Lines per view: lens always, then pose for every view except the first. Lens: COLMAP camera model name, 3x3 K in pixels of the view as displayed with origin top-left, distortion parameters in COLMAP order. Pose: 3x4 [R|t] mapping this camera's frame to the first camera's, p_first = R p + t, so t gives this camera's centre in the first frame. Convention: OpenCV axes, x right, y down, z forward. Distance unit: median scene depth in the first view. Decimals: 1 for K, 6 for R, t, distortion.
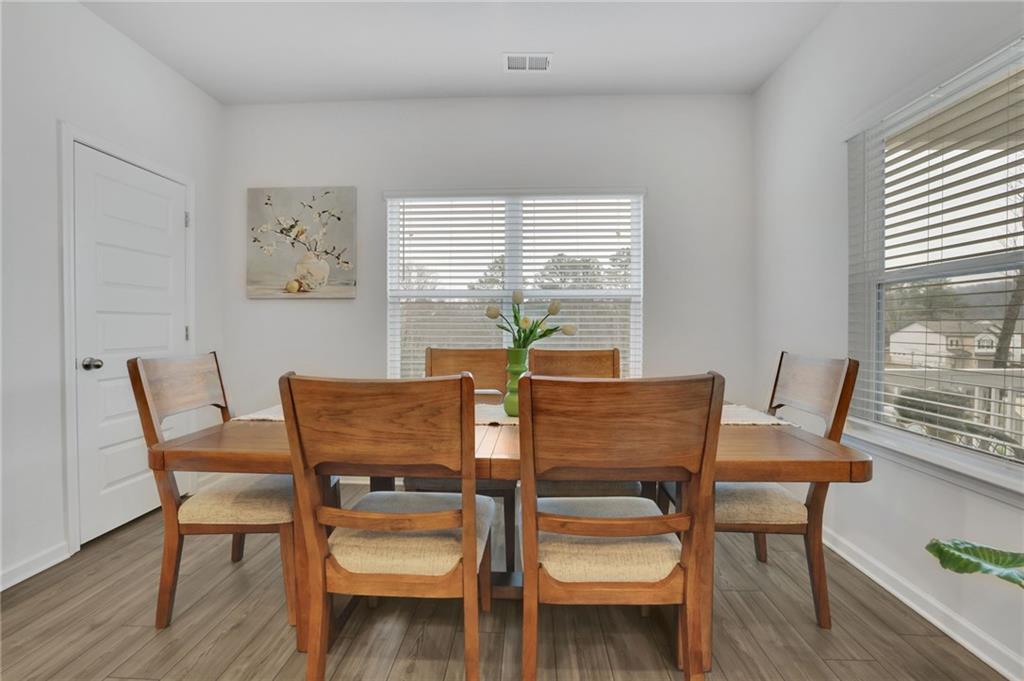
lens RADIAL K [[434.4, 0, 491.2], [0, 434.4, 335.7], [0, 0, 1]] dist [-0.002009, -0.000131]
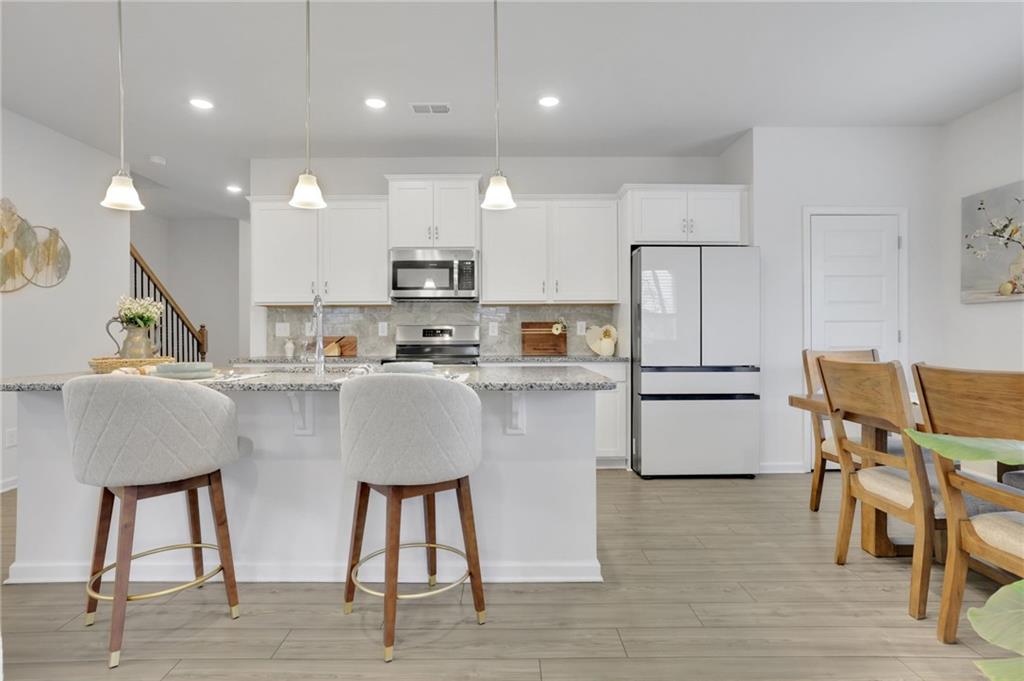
lens RADIAL K [[535.0, 0, 514.3], [0, 535.0, 326.9], [0, 0, 1]] dist [-0.001581, -0.000079]
pose [[0.081546, -0.009533, -0.996624, 0.698509], [-0.021128, 0.999713, -0.011291, 0.008010], [0.996446, 0.021977, 0.081321, -0.193430]]
